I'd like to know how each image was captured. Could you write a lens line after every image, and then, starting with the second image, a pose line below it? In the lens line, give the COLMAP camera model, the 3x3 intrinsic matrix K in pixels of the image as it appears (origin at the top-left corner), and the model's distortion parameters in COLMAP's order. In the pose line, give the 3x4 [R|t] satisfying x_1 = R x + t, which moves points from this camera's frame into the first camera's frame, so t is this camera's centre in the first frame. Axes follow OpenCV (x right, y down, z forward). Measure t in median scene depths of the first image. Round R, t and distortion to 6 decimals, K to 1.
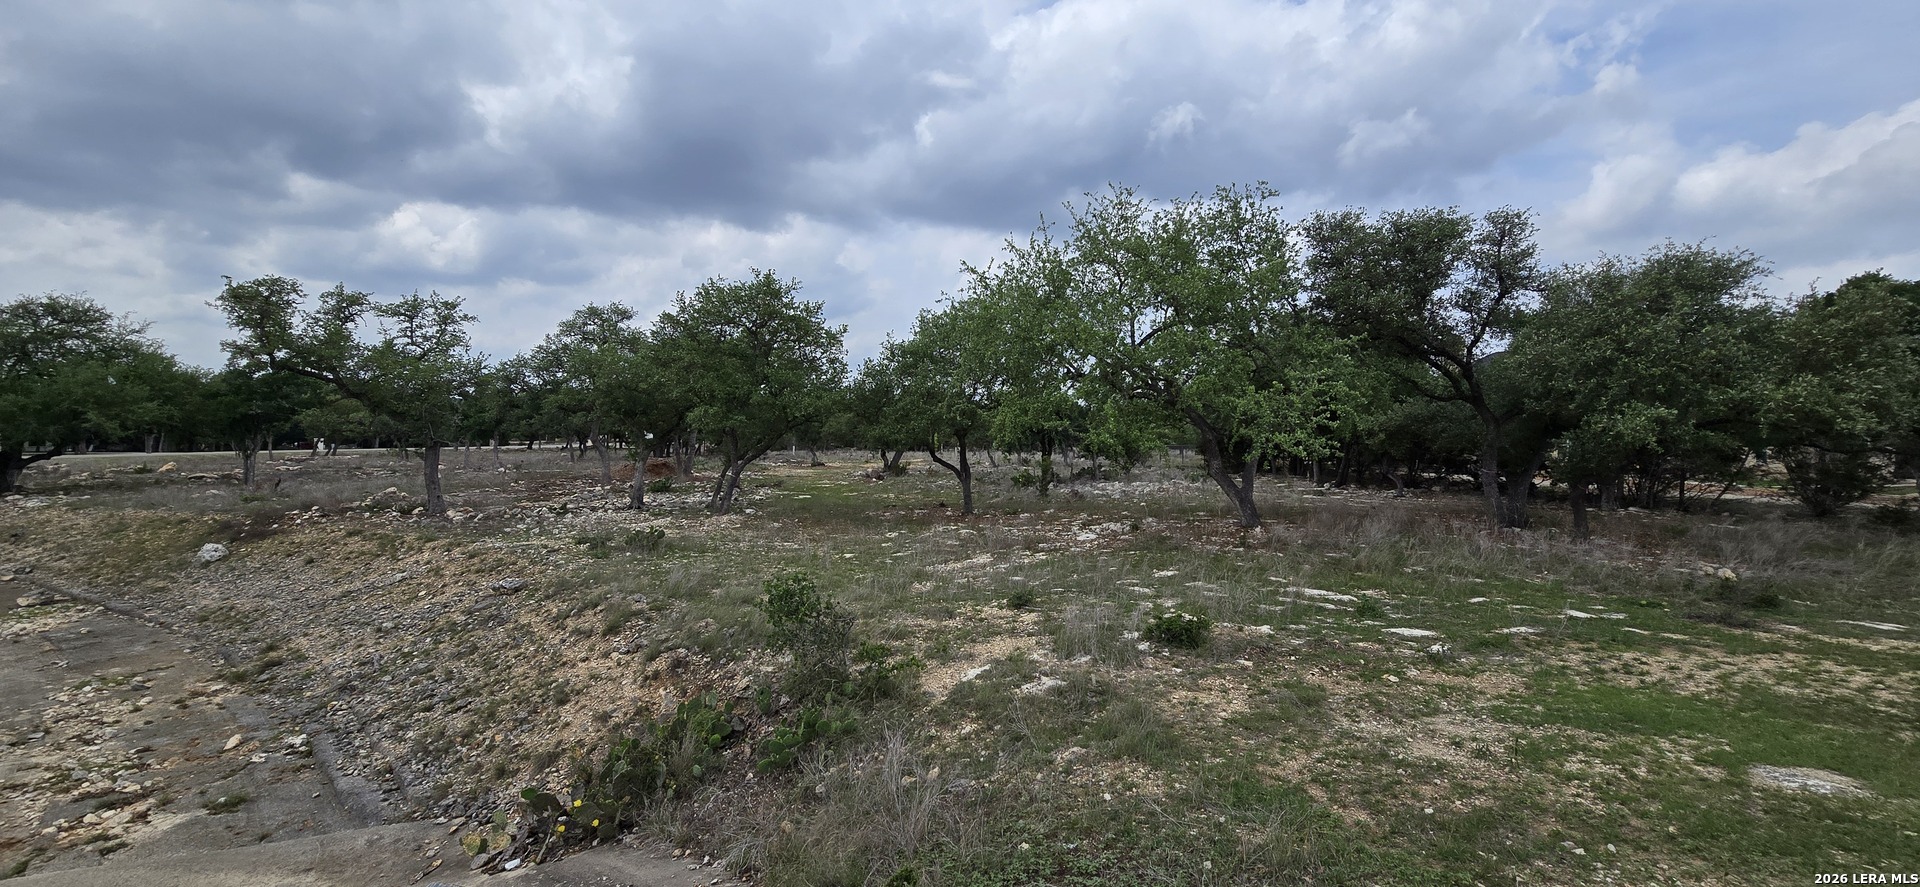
lens RADIAL K [[780.9, 0, 972.8], [0, 780.9, 422.3], [0, 0, 1]] dist [-0.002520, -0.000825]
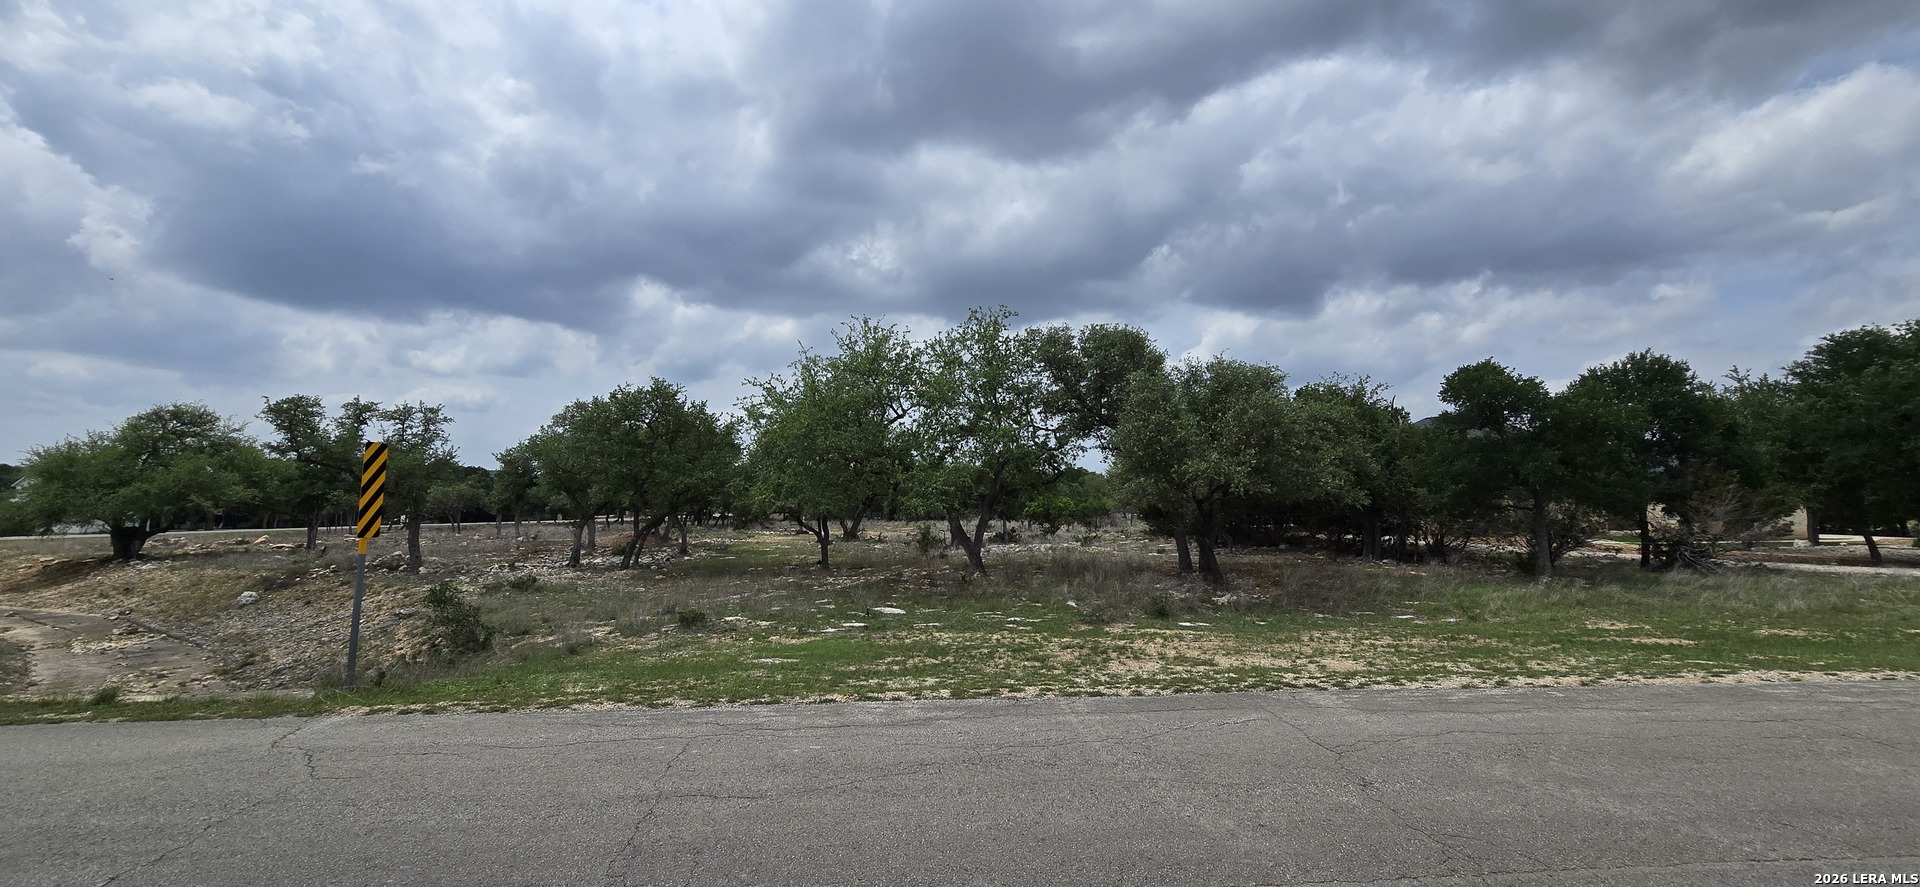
lens RADIAL K [[780.9, 0, 972.8], [0, 780.9, 422.3], [0, 0, 1]] dist [-0.002520, -0.000825]
pose [[0.995436, -0.022835, -0.092654, 0.682860], [0.014502, 0.995869, -0.089633, 0.003013], [0.094318, 0.087881, 0.991656, -0.421050]]
